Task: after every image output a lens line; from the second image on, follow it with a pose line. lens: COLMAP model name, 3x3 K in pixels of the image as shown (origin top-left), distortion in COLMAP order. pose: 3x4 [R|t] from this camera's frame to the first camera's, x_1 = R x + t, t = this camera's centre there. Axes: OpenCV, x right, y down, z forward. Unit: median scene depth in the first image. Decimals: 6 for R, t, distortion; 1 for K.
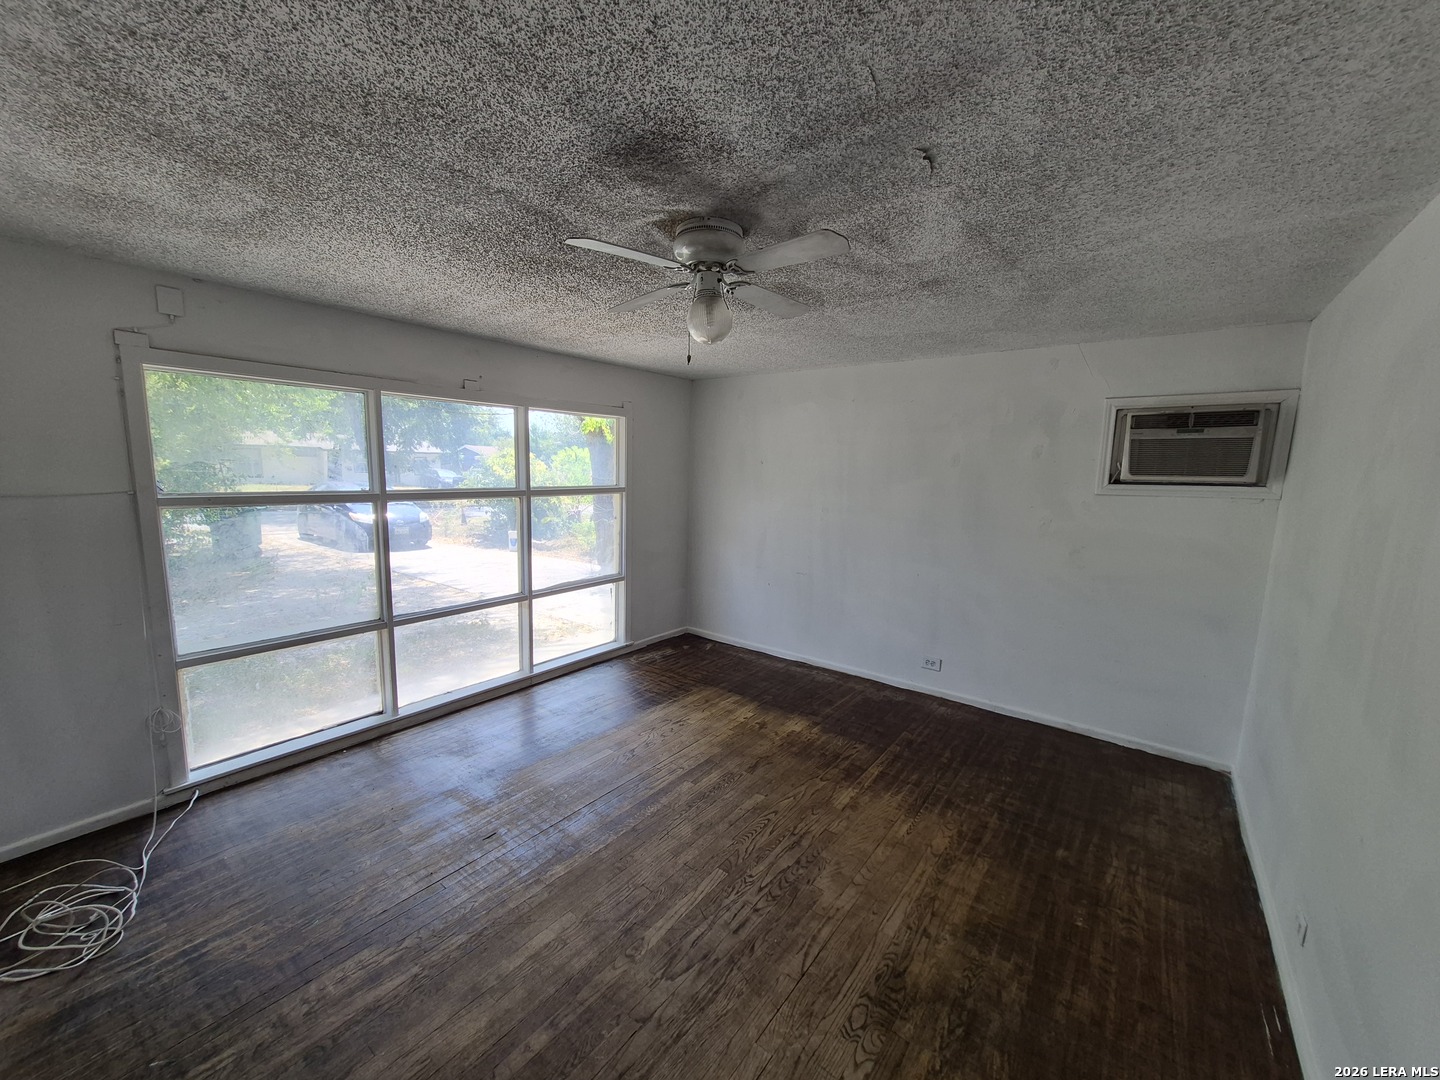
lens RADIAL K [[566.3, 0, 709.8], [0, 566.3, 545.1], [0, 0, 1]] dist [0.012765, -0.002747]
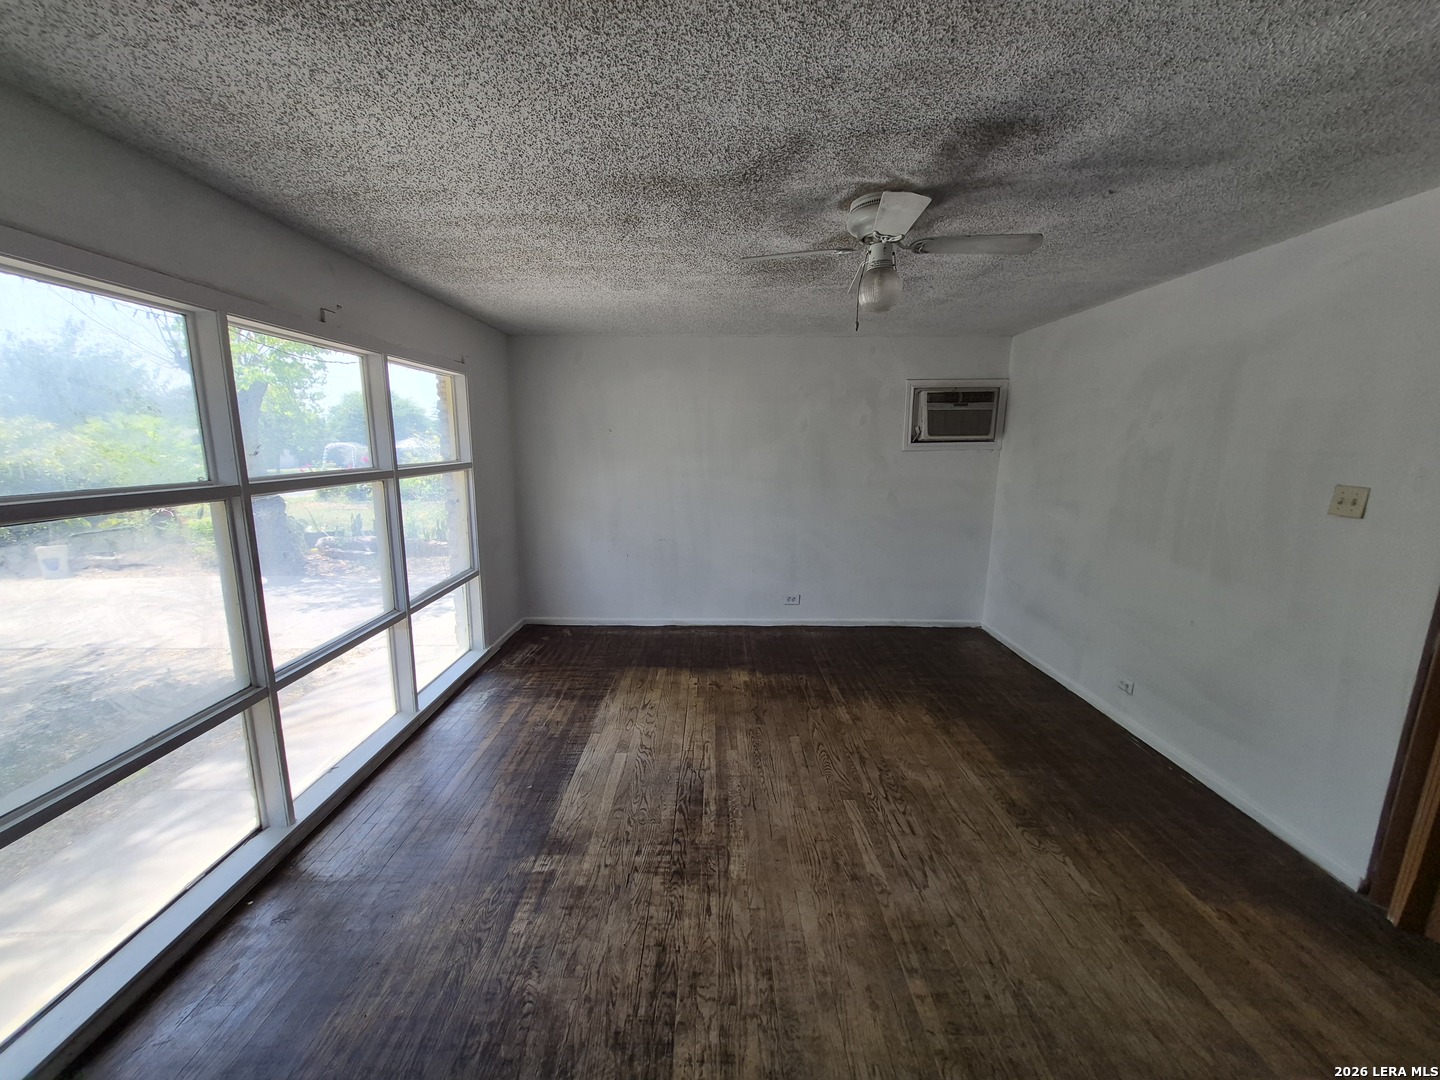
lens RADIAL K [[566.3, 0, 709.8], [0, 566.3, 545.1], [0, 0, 1]] dist [0.012765, -0.002747]
pose [[0.792691, -0.130074, 0.595585, -0.575383], [0.098568, 0.991464, 0.085345, -0.029094], [-0.601602, -0.008947, 0.798746, 0.209182]]
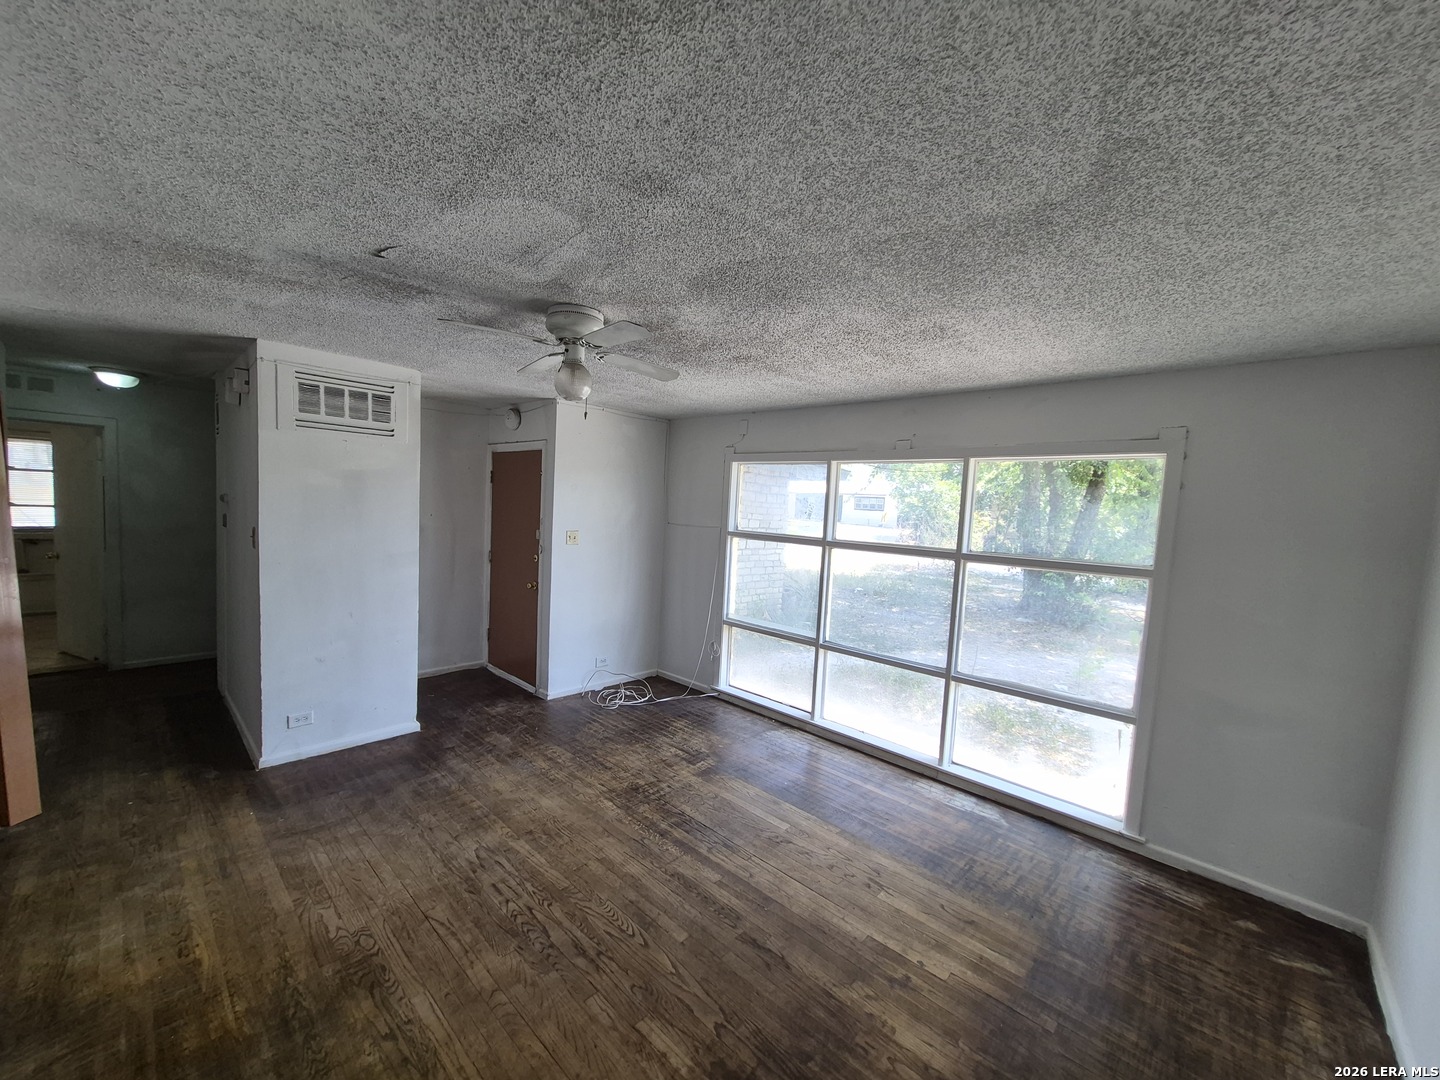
lens RADIAL K [[566.3, 0, 709.8], [0, 566.3, 545.1], [0, 0, 1]] dist [0.012765, -0.002747]
pose [[-0.094691, 0.043978, -0.994535, 0.739720], [-0.190588, 0.979744, 0.061470, -0.114276], [0.977093, 0.195367, -0.084391, 0.897551]]
